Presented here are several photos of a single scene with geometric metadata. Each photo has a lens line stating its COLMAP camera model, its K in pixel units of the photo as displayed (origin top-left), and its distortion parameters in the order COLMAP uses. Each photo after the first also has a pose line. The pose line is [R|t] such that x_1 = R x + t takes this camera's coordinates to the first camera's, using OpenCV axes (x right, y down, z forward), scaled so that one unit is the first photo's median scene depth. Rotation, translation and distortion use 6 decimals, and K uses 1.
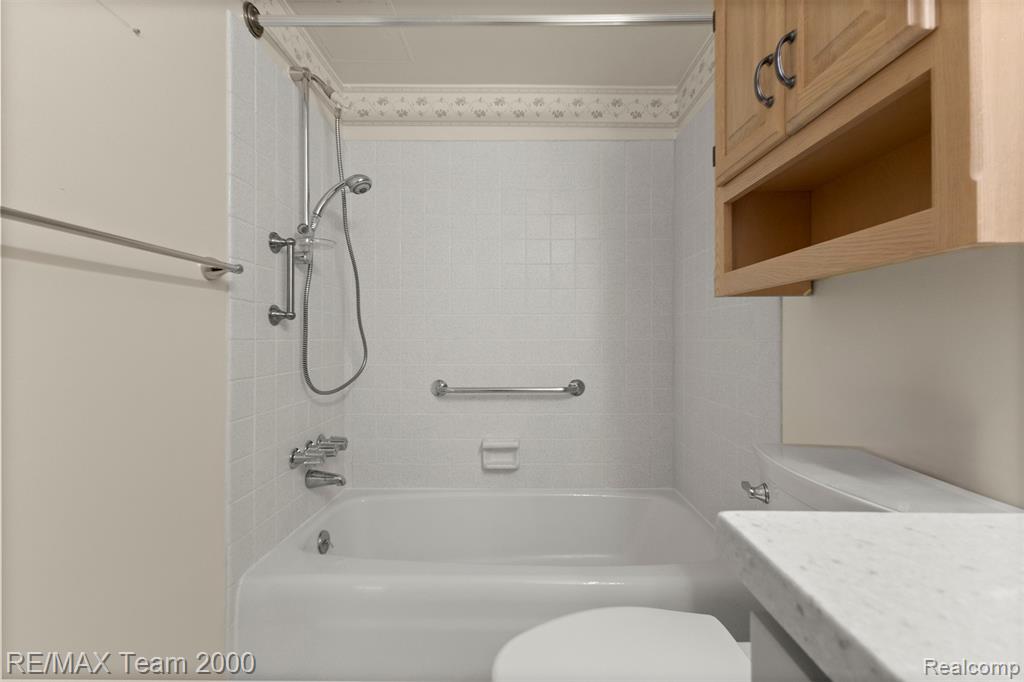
lens RADIAL K [[445.0, 0, 512.3], [0, 445.0, 333.7], [0, 0, 1]] dist [0.018125, -0.000006]
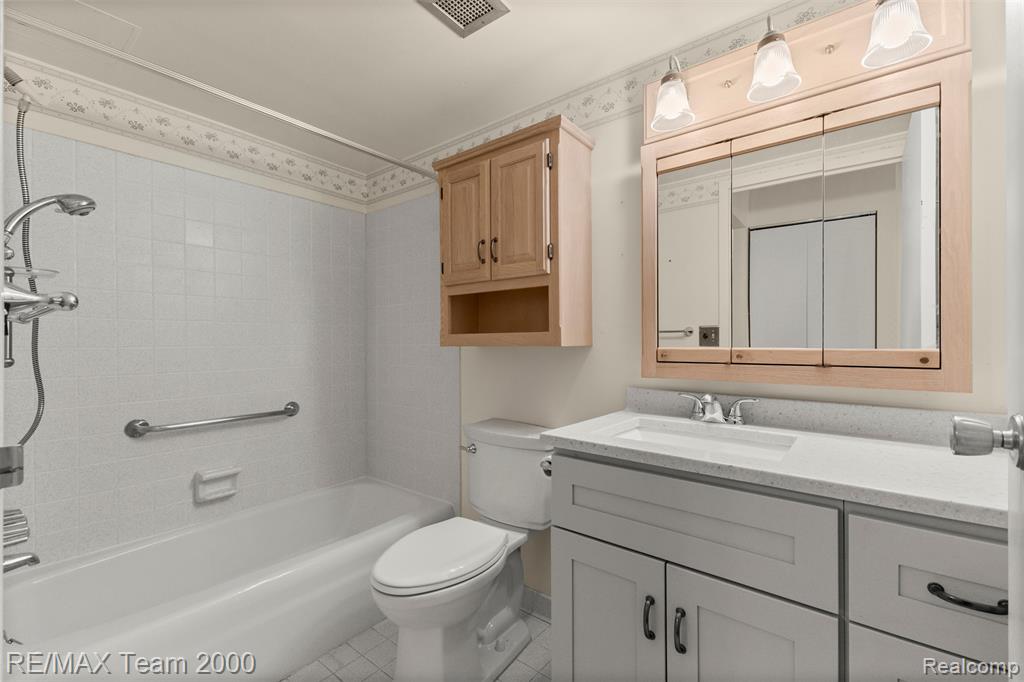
lens RADIAL K [[445.0, 0, 512.3], [0, 445.0, 333.7], [0, 0, 1]] dist [0.018125, -0.000006]
pose [[0.624081, 0.013323, 0.781246, -0.408217], [-0.001891, 0.999877, -0.015541, -0.058536], [-0.781357, 0.008222, 0.624030, -0.173951]]
